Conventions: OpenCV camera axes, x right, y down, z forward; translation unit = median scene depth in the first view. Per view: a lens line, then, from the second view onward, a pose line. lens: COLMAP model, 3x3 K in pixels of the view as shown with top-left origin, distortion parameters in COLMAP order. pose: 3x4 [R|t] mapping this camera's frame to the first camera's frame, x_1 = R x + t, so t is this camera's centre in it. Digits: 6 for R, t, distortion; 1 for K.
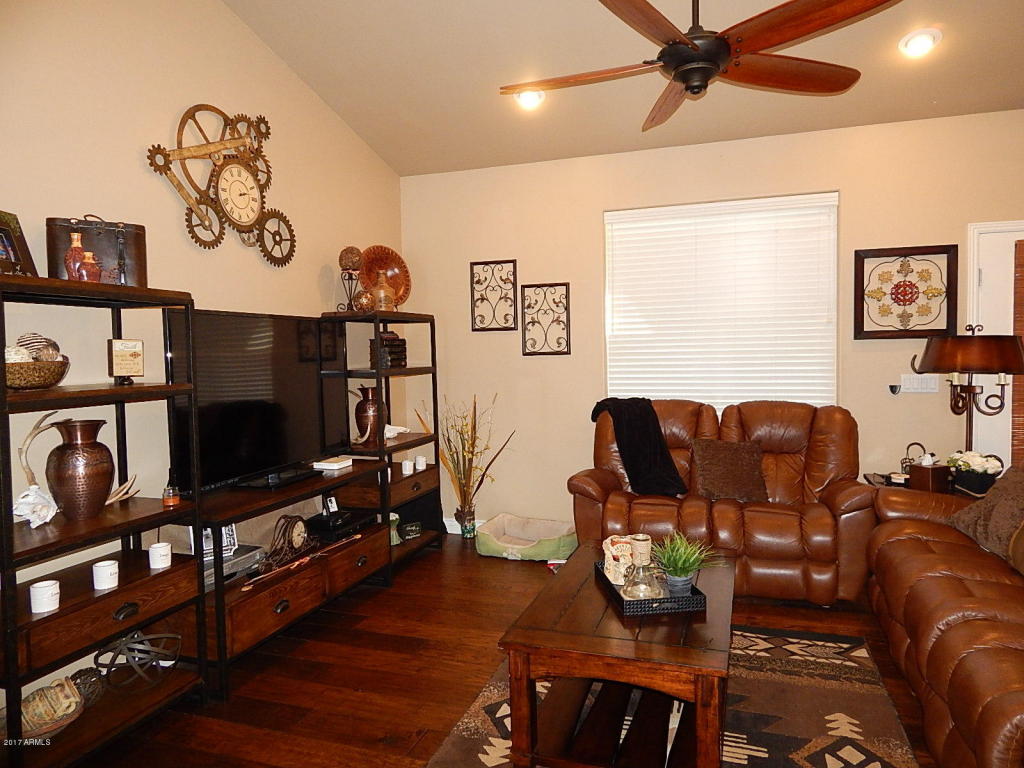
lens RADIAL K [[672.1, 0, 515.2], [0, 672.1, 378.8], [0, 0, 1]] dist [-0.002248, -0.002867]
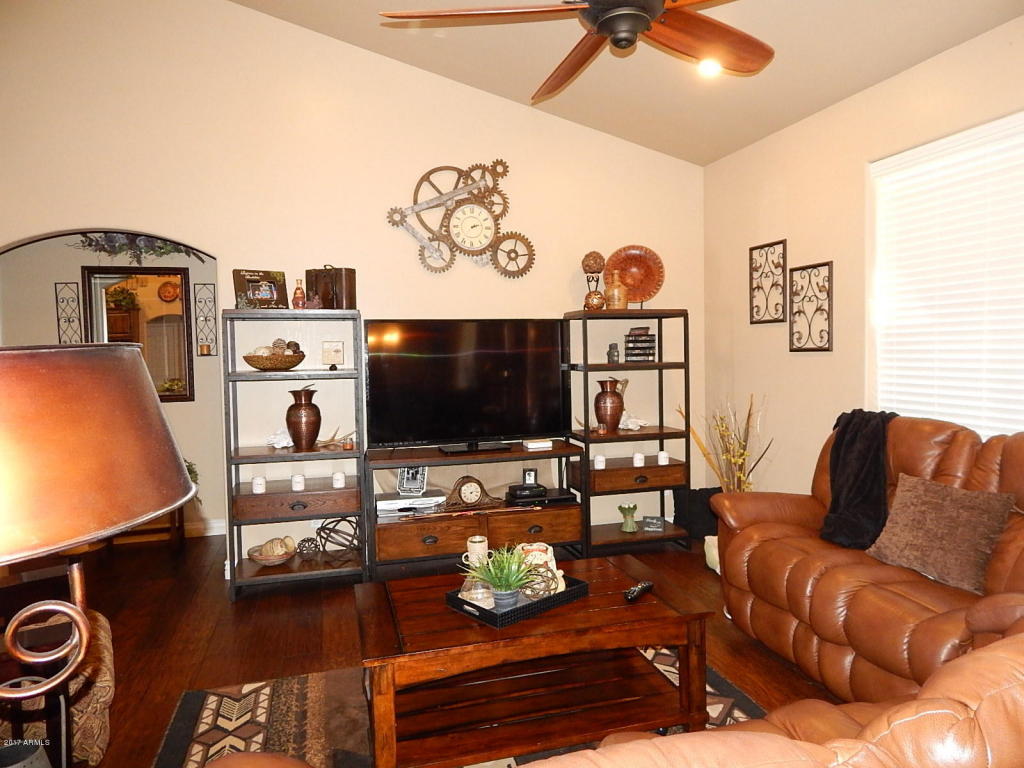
lens RADIAL K [[672.1, 0, 515.3], [0, 672.1, 380.5], [0, 0, 1]] dist [-0.002248, -0.002867]
pose [[0.576610, 0.046892, -0.815673, 0.662671], [-0.028170, 0.998899, 0.037512, -0.026102], [0.816534, 0.001348, 0.577296, 0.292505]]
